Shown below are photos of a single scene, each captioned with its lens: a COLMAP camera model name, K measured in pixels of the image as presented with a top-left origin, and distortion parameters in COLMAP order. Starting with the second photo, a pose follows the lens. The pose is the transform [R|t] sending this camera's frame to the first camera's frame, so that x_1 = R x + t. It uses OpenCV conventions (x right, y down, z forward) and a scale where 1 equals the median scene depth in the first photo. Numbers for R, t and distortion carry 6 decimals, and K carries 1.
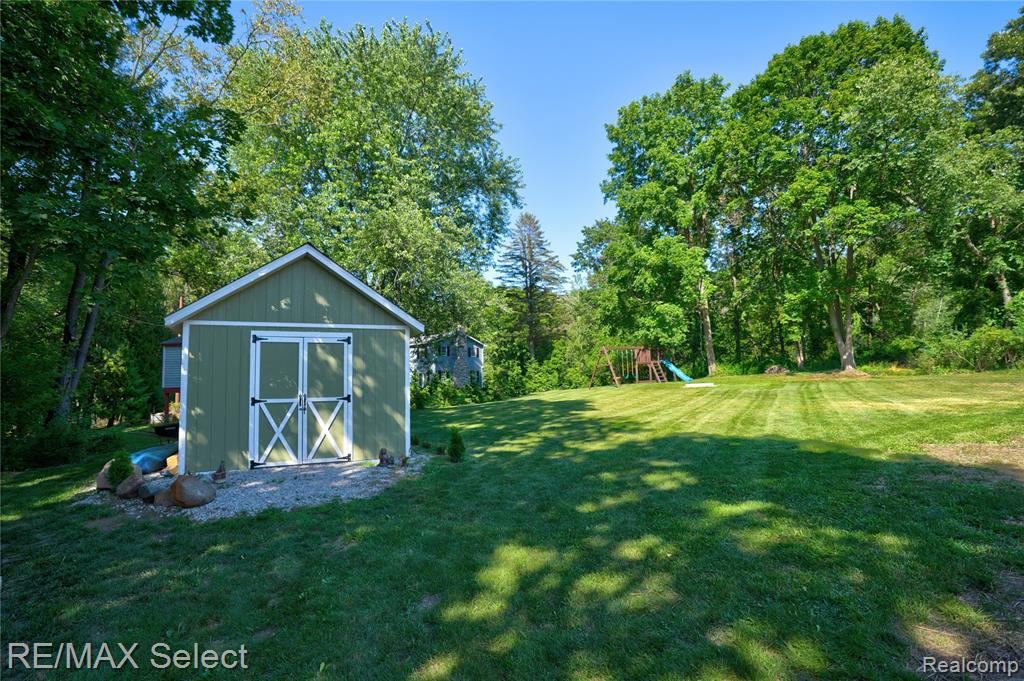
lens RADIAL K [[479.6, 0, 519.5], [0, 479.6, 340.1], [0, 0, 1]] dist [-0.072553, 0.028149]
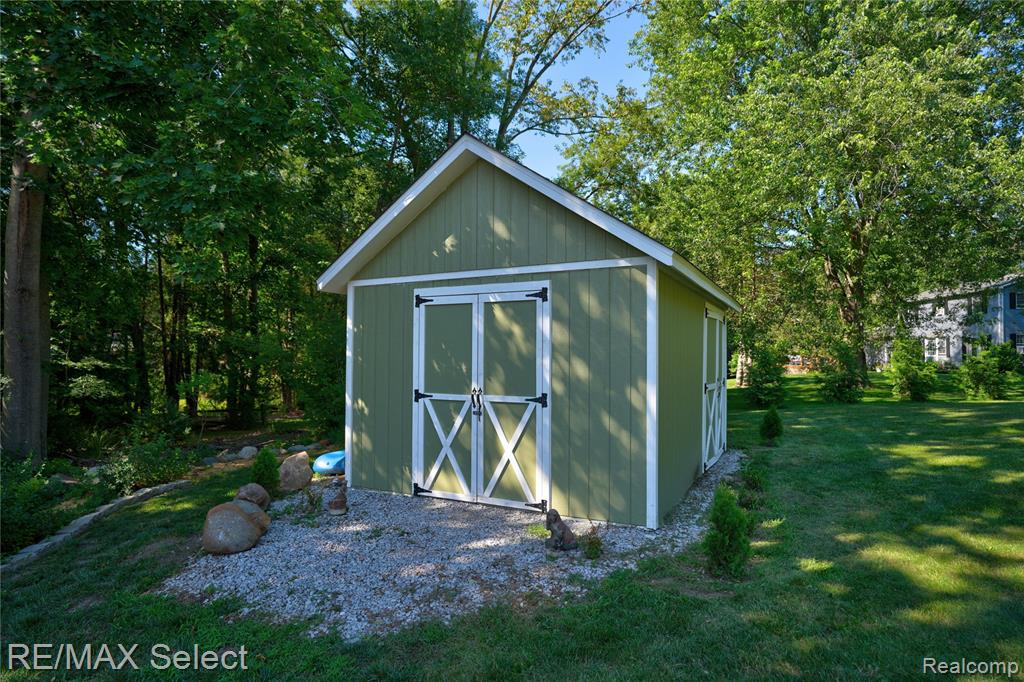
lens RADIAL K [[557.7, 0, 545.2], [0, 557.7, 341.3], [0, 0, 1]] dist [-0.016511, 0.000911]
pose [[0.608630, 0.007200, -0.793421, 0.052321], [0.055773, 0.997097, 0.051832, 0.007229], [0.791491, -0.075798, 0.606462, 0.206684]]
